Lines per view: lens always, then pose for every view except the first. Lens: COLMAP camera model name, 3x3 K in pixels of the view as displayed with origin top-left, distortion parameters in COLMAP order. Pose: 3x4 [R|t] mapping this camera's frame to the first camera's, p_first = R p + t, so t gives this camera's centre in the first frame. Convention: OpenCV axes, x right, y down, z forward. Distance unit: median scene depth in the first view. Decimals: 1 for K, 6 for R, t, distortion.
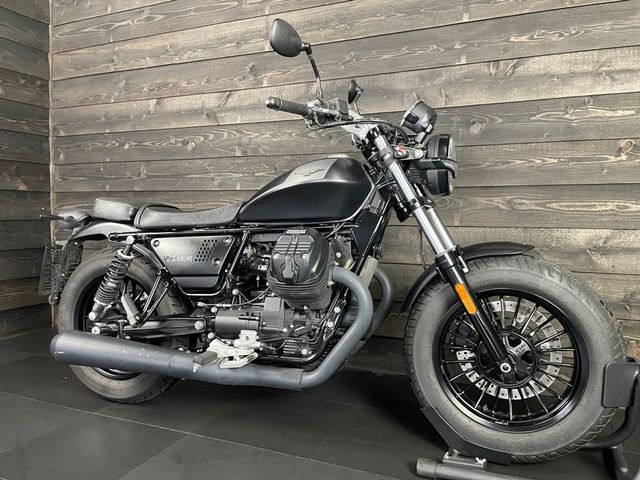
lens RADIAL K [[488.5, 0, 326.7], [0, 488.5, 239.1], [0, 0, 1]] dist [0.079430, -0.106432]
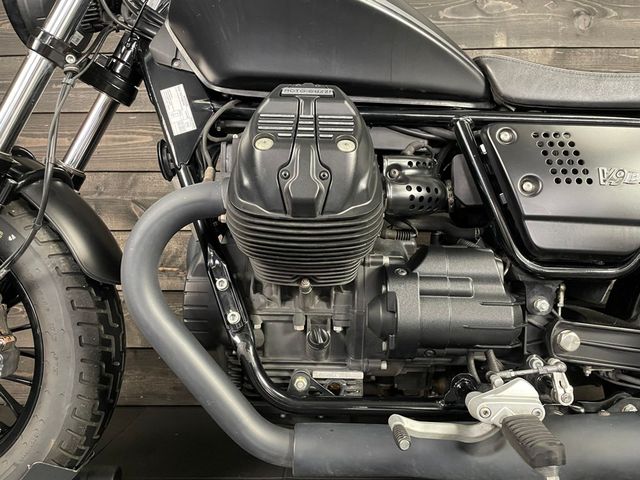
lens RADIAL K [[488.5, 0, 321.5], [0, 488.5, 243.3], [0, 0, 1]] dist [0.079430, -0.106432]
pose [[0.929514, -0.018254, 0.368335, -0.298506], [0.027678, 0.999410, -0.020320, 0.085221], [-0.367747, 0.029082, 0.929471, 0.543538]]
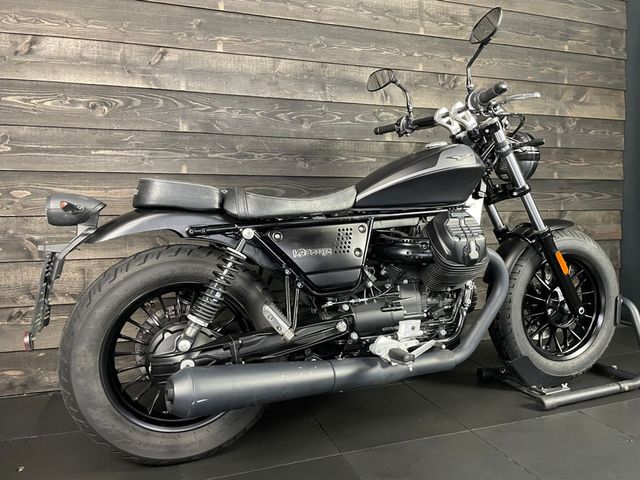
lens RADIAL K [[488.5, 0, 328.7], [0, 488.5, 239.9], [0, 0, 1]] dist [0.079430, -0.106432]
pose [[0.739613, -0.055029, 0.670779, -0.719324], [0.047094, 0.998440, 0.029982, -0.005708], [-0.671383, 0.009414, 0.741051, 0.313319]]
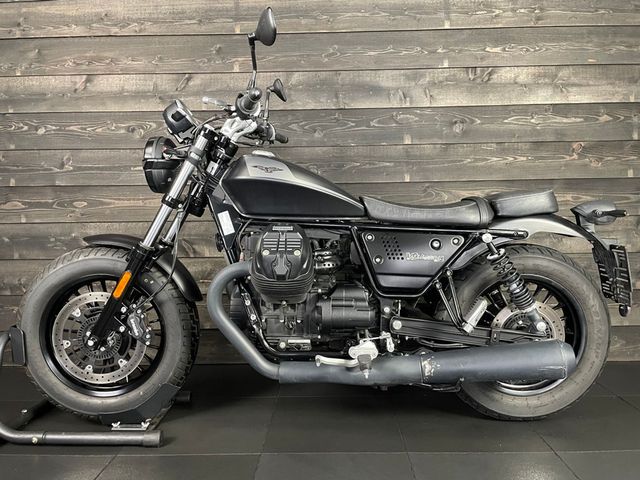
lens RADIAL K [[488.5, 0, 322.2], [0, 488.5, 239.2], [0, 0, 1]] dist [0.079430, -0.106432]
pose [[0.927091, -0.041930, 0.372483, -0.418170], [0.038558, 0.999120, 0.016501, -0.007541], [-0.372847, -0.000935, 0.927892, 0.103348]]
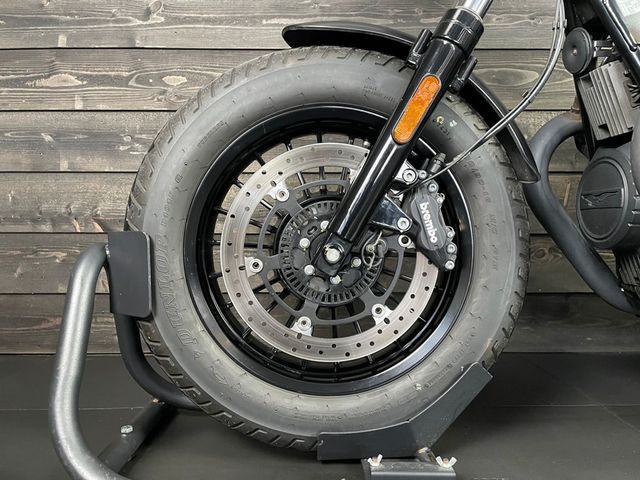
lens RADIAL K [[488.5, 0, 320.0], [0, 488.5, 238.2], [0, 0, 1]] dist [0.079430, -0.106432]
pose [[0.916768, -0.017650, 0.399030, -0.608153], [0.027585, 0.999436, -0.019169, 0.153008], [-0.398466, 0.028581, 0.916738, 0.694335]]
